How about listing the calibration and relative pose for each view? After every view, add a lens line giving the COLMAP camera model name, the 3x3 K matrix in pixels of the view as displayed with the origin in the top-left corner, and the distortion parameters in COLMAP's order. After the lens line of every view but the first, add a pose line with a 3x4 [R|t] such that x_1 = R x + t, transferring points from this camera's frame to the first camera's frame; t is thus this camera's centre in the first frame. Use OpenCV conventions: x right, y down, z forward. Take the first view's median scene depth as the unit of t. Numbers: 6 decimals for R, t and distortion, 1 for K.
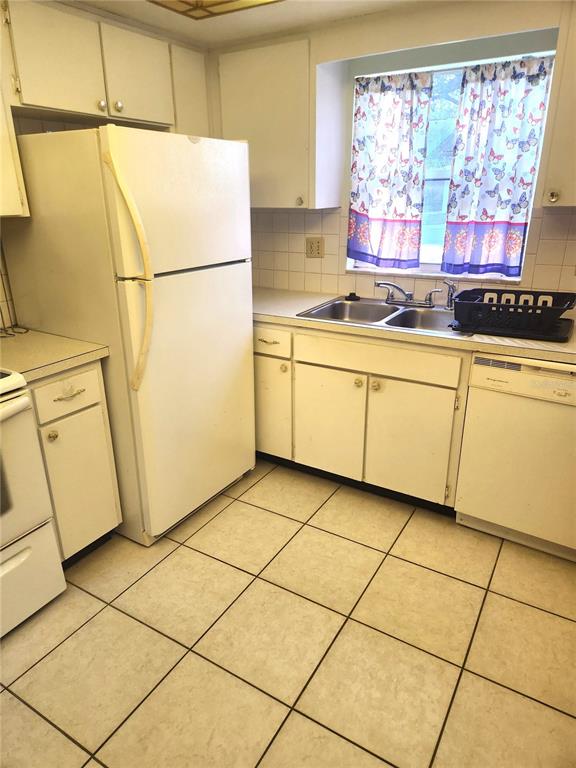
lens RADIAL K [[517.1, 0, 287.3], [0, 517.1, 381.4], [0, 0, 1]] dist [0.028220, -0.004454]
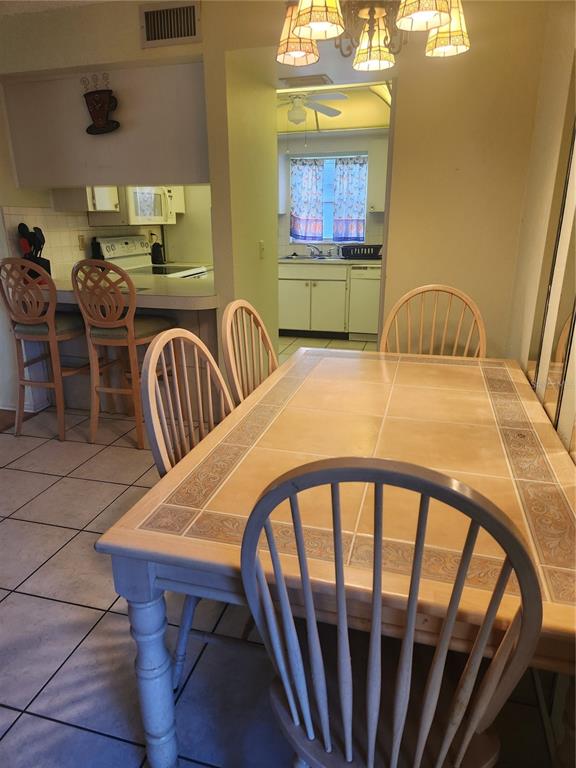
lens RADIAL K [[517.1, 0, 286.7], [0, 517.1, 385.5], [0, 0, 1]] dist [0.028220, -0.004454]
pose [[0.963297, -0.077399, 0.257038, -0.587794], [0.087029, 0.995859, -0.026286, 0.508326], [-0.253939, 0.047691, 0.966044, -1.242680]]
